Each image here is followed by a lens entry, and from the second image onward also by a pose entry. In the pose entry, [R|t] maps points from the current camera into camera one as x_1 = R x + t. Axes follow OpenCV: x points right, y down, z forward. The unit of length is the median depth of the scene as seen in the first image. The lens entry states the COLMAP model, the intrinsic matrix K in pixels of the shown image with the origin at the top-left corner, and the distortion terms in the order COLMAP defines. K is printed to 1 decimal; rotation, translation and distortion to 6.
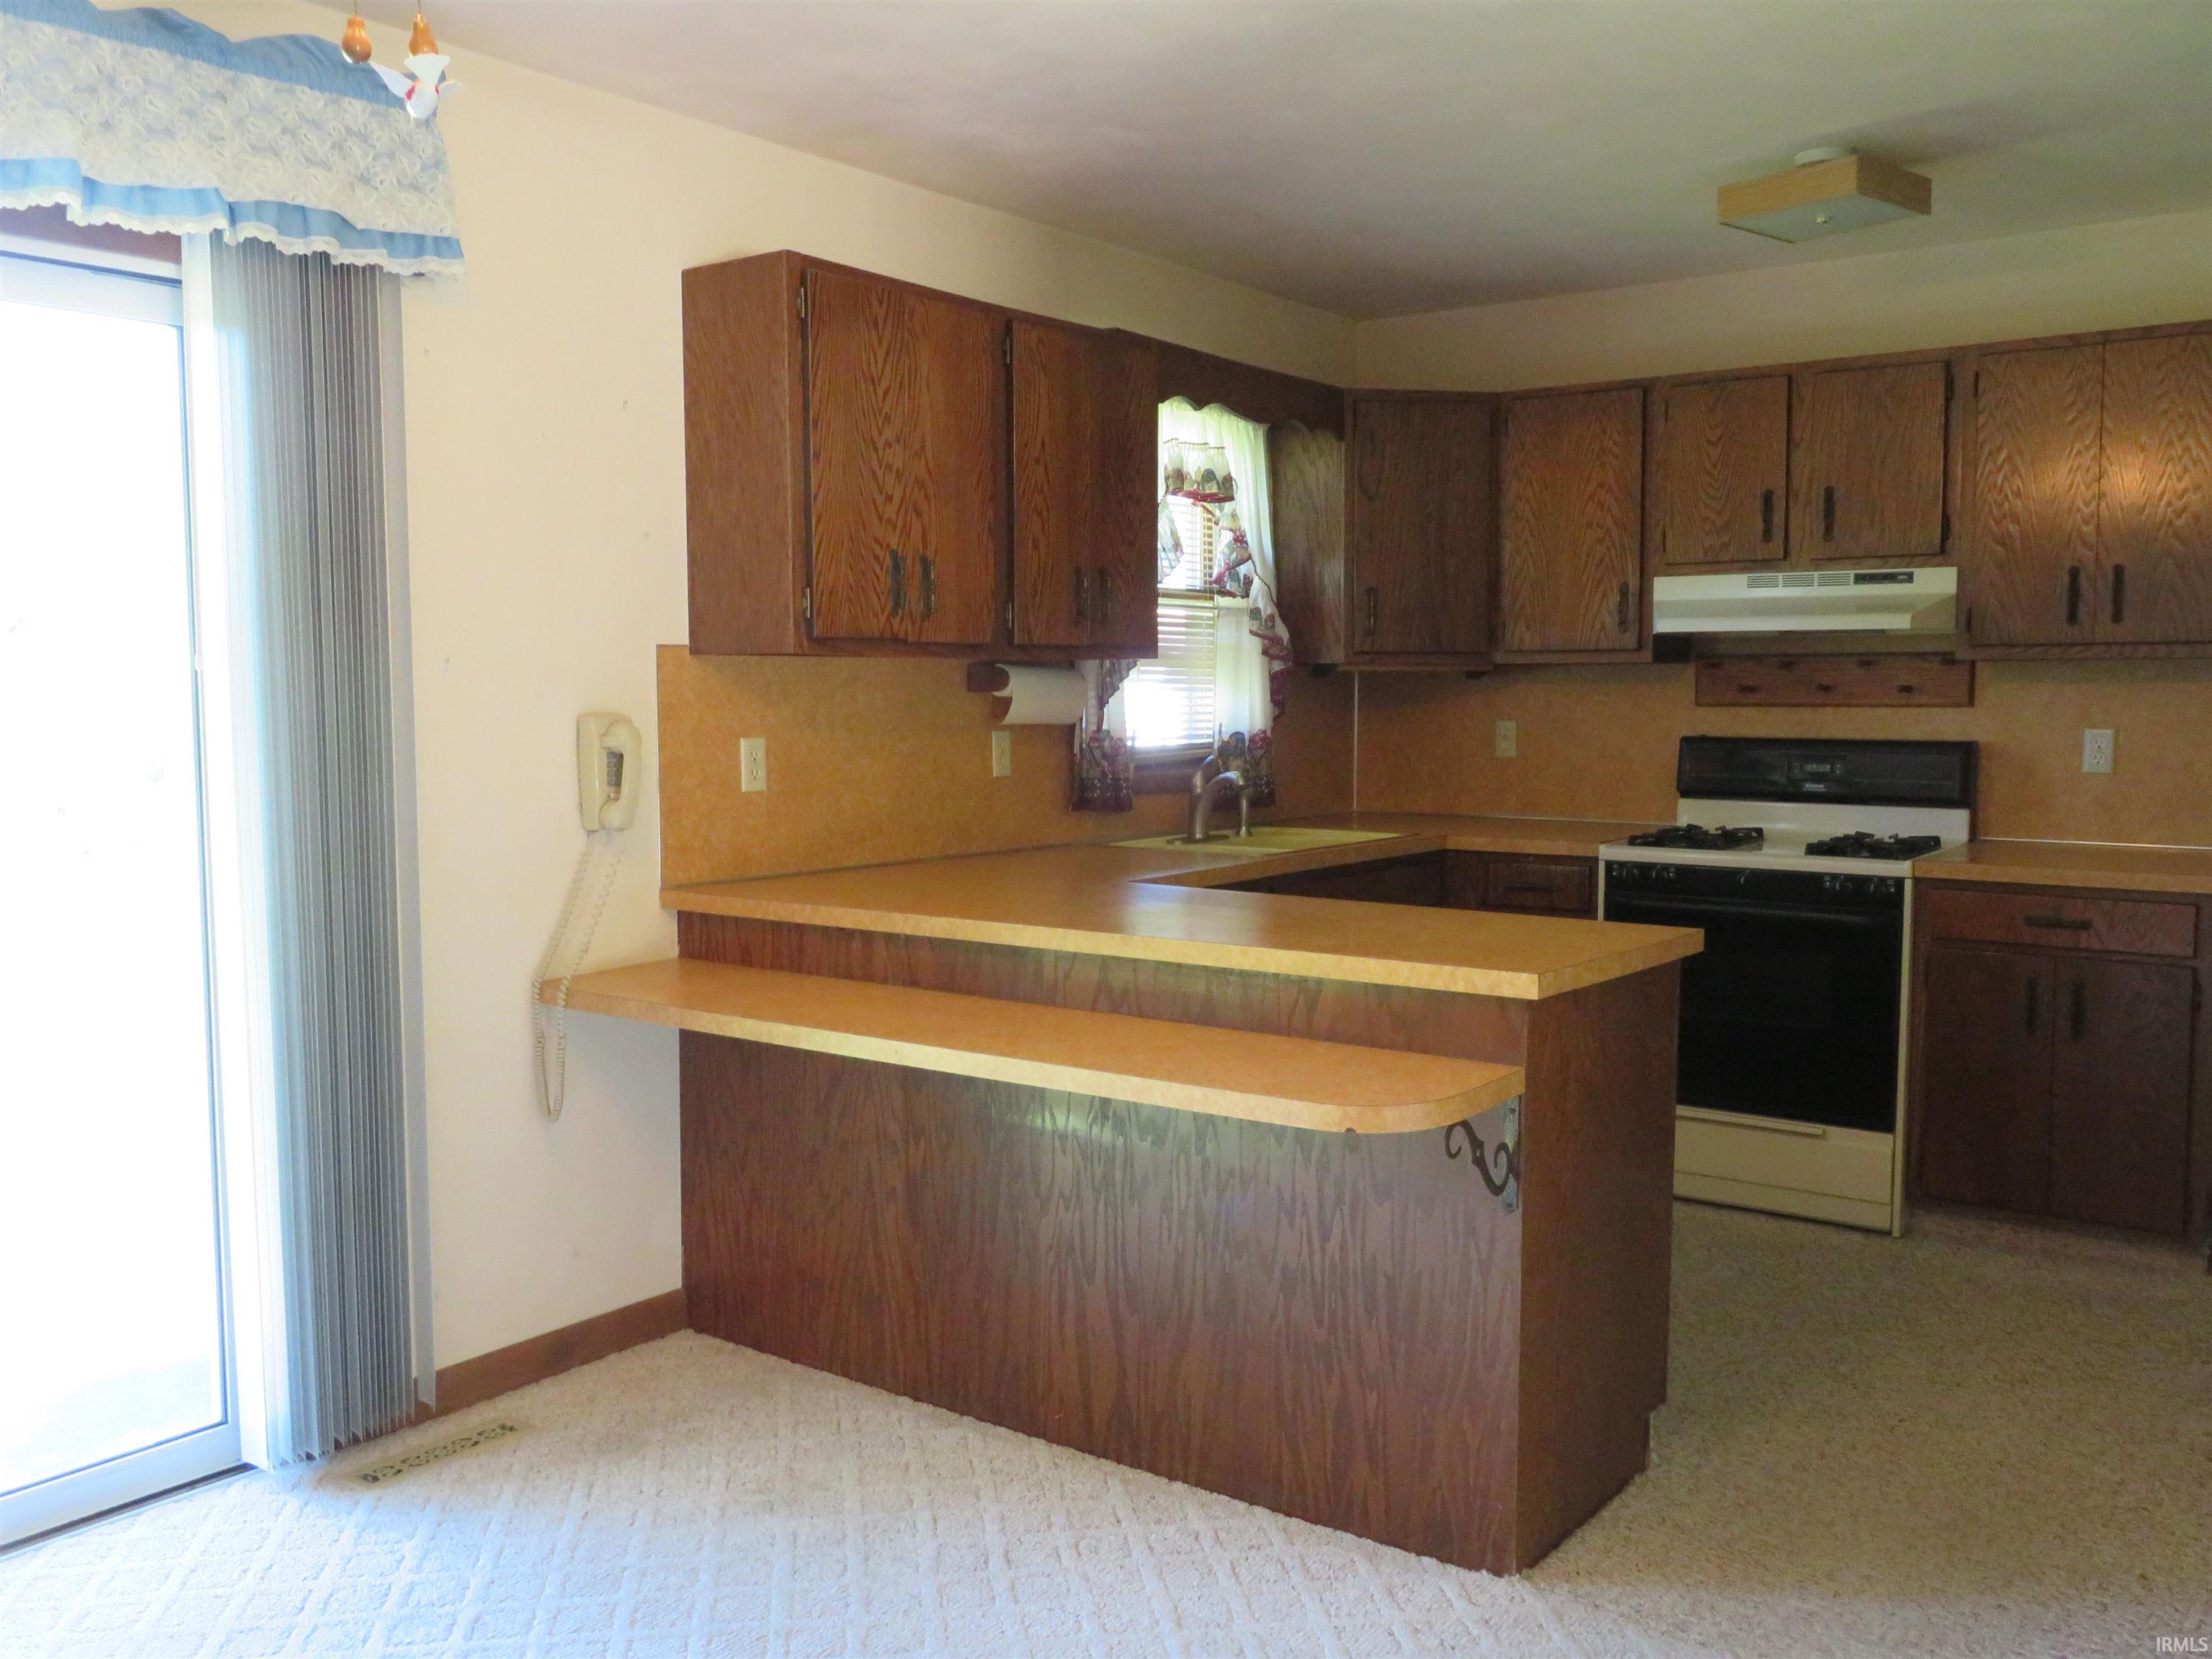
lens RADIAL K [[1918.5, 0, 1114.3], [0, 1918.5, 834.2], [0, 0, 1]] dist [0.013010, 0.012692]
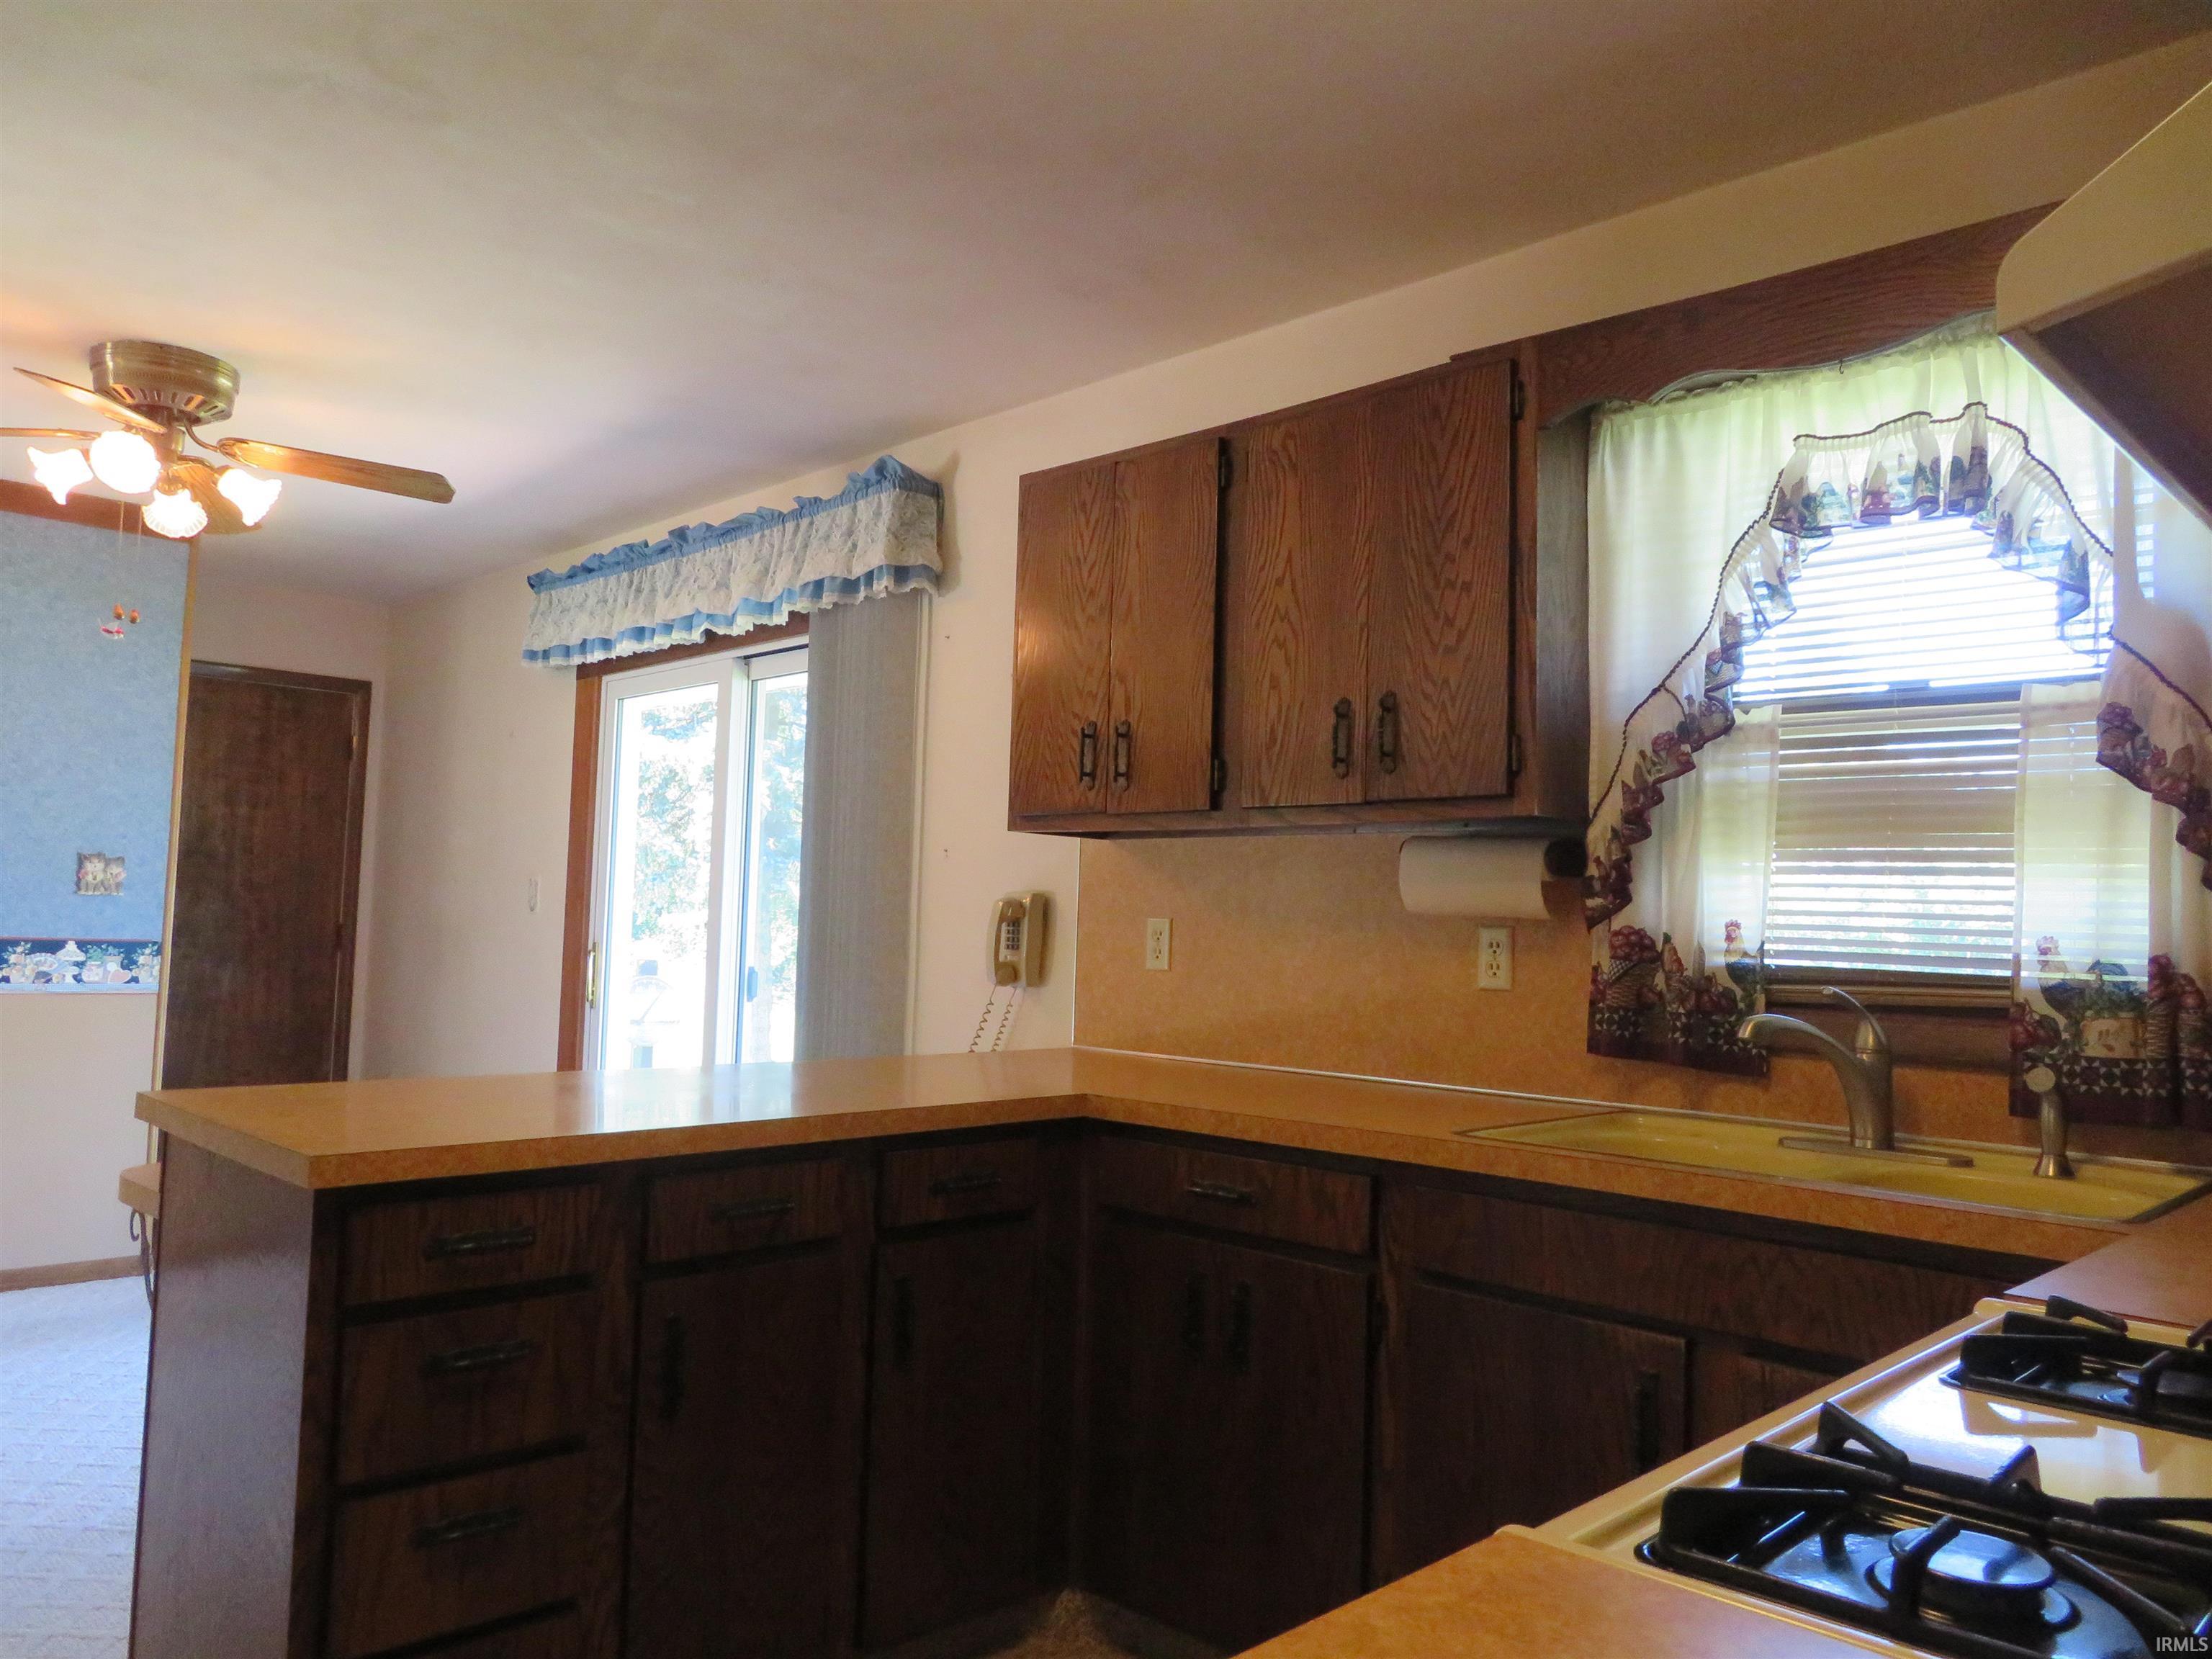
lens RADIAL K [[1588.6, 0, 1109.0], [0, 1588.6, 833.6], [0, 0, 1]] dist [-0.014804, 0.016214]
pose [[-0.148561, -0.064150, -0.986820, 0.533990], [-0.110131, 0.992759, -0.047957, -0.041735], [0.982752, 0.101555, -0.154550, 0.891562]]
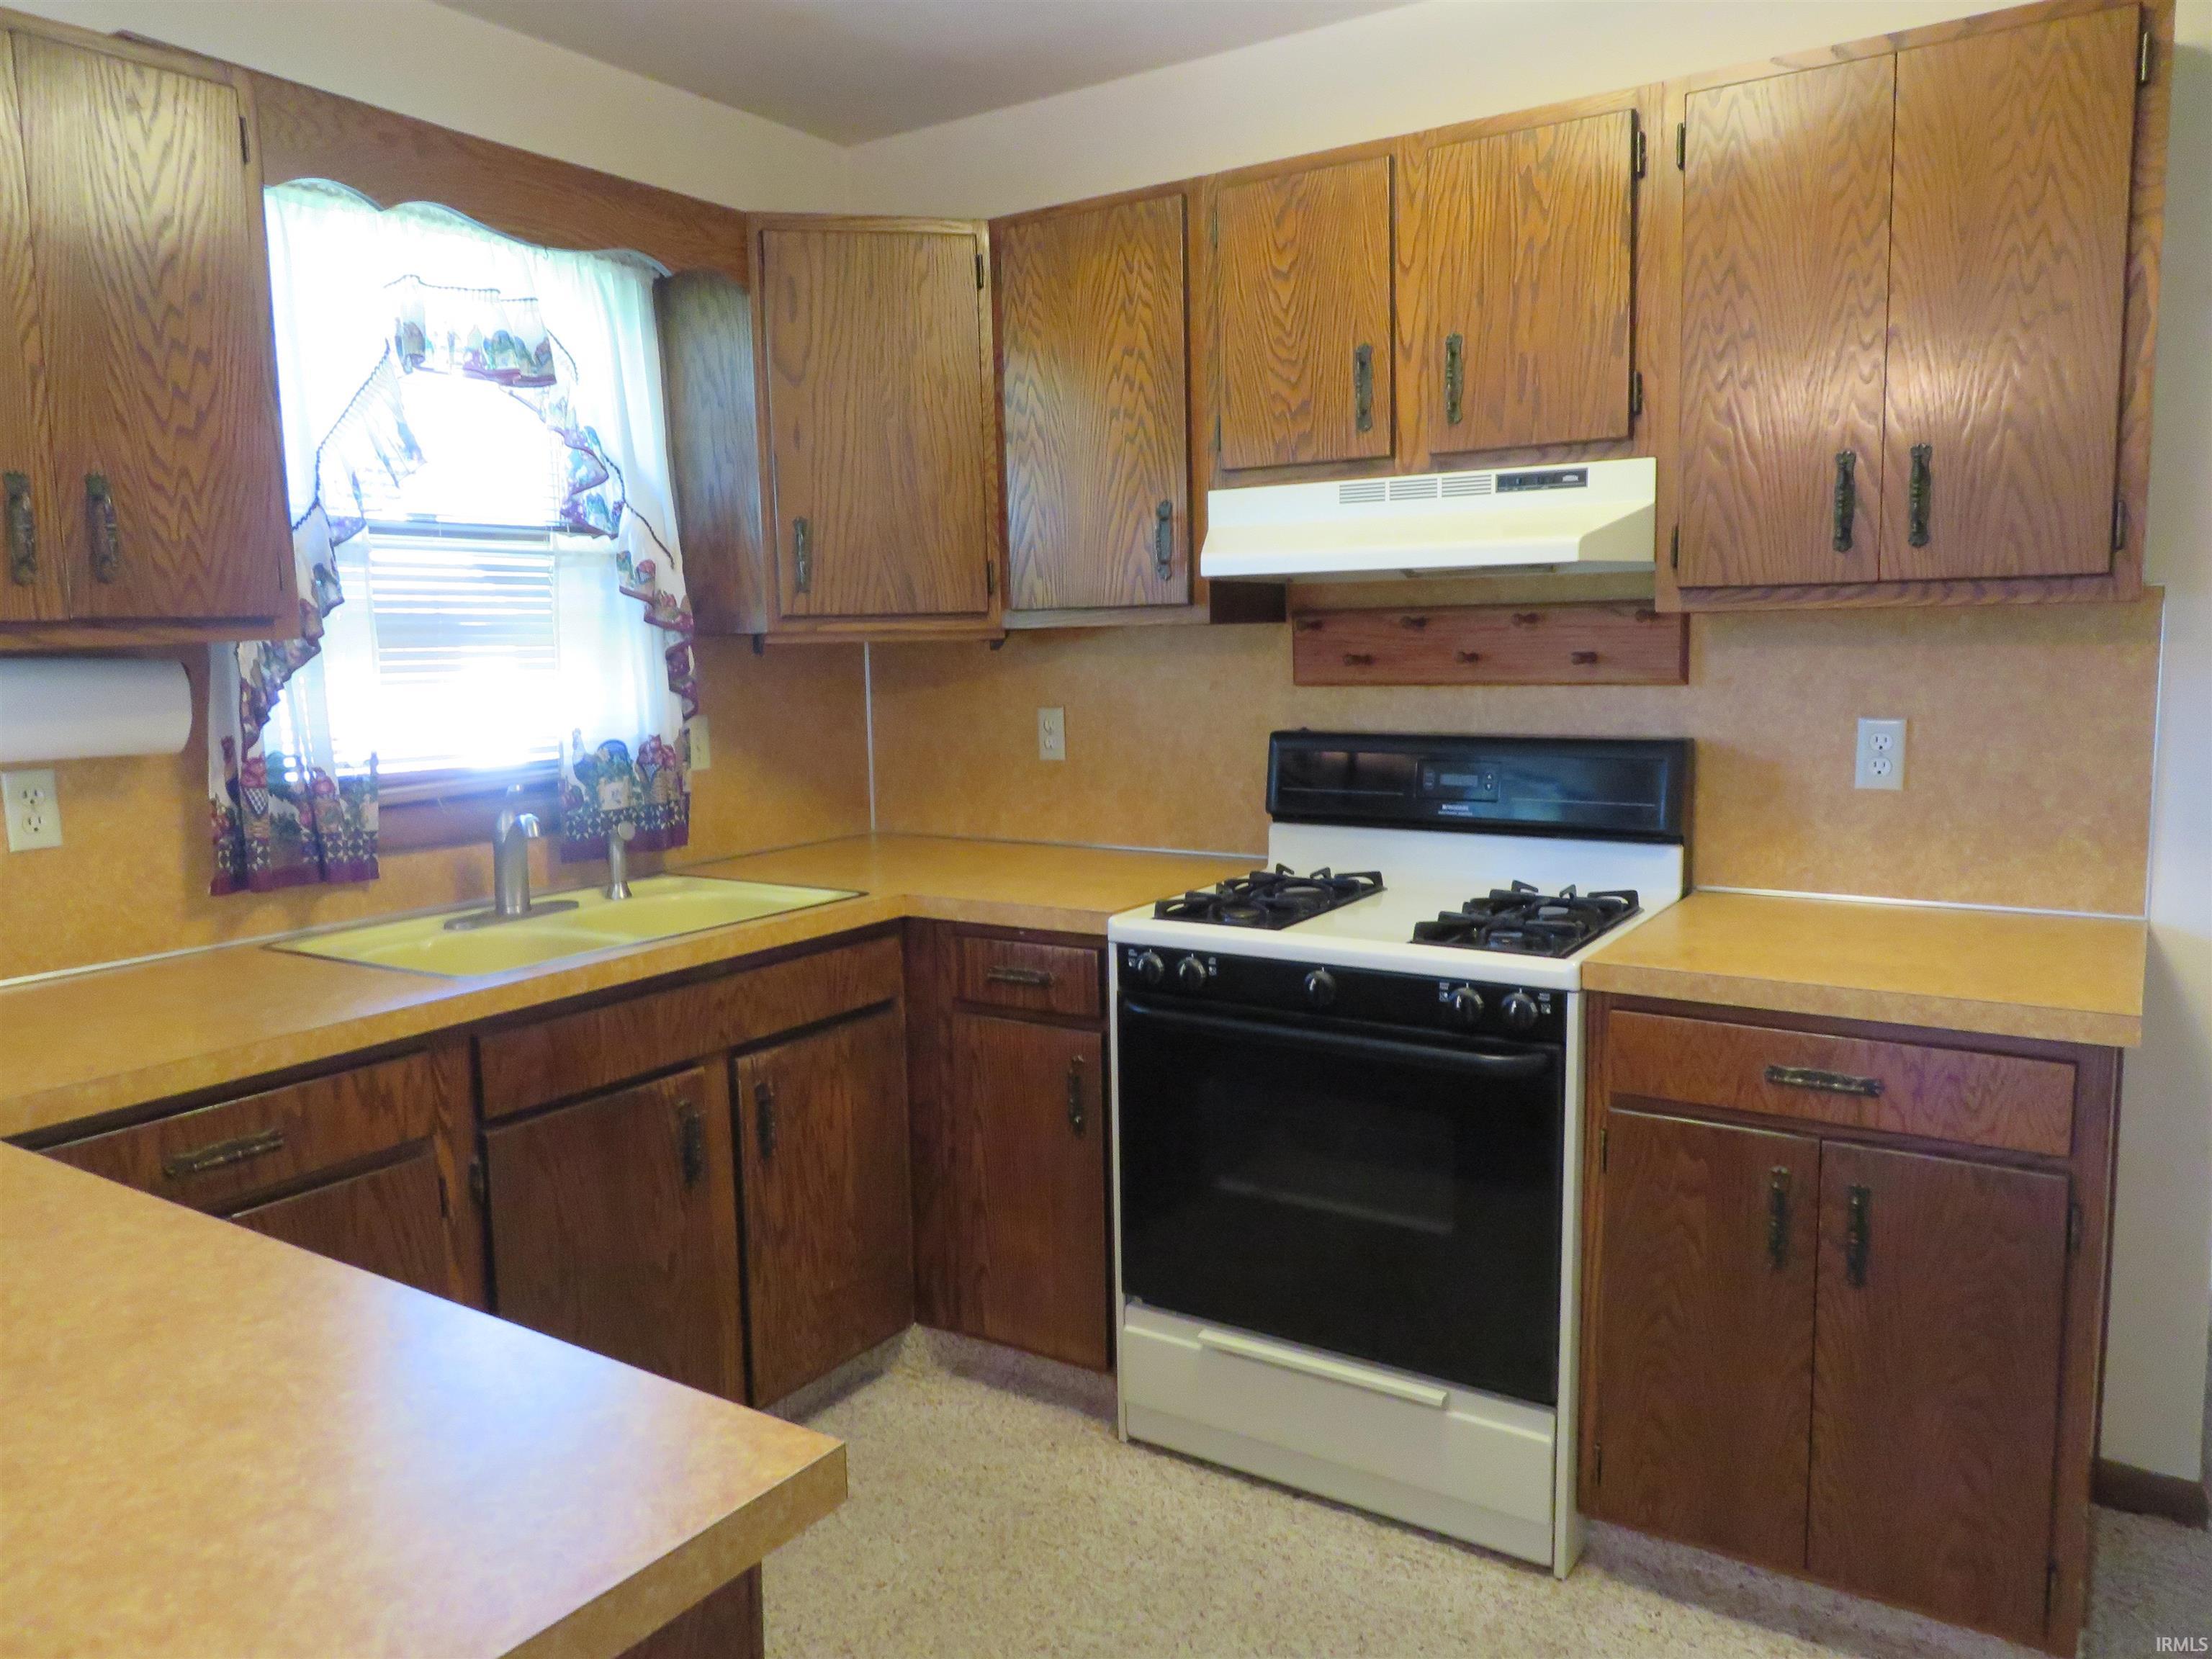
lens RADIAL K [[1588.6, 0, 1097.8], [0, 1588.6, 831.7], [0, 0, 1]] dist [-0.014804, 0.016214]
pose [[0.998652, -0.026701, 0.044502, 0.226729], [0.024624, 0.998611, 0.046584, -0.047005], [-0.045684, -0.045425, 0.997923, 0.482248]]
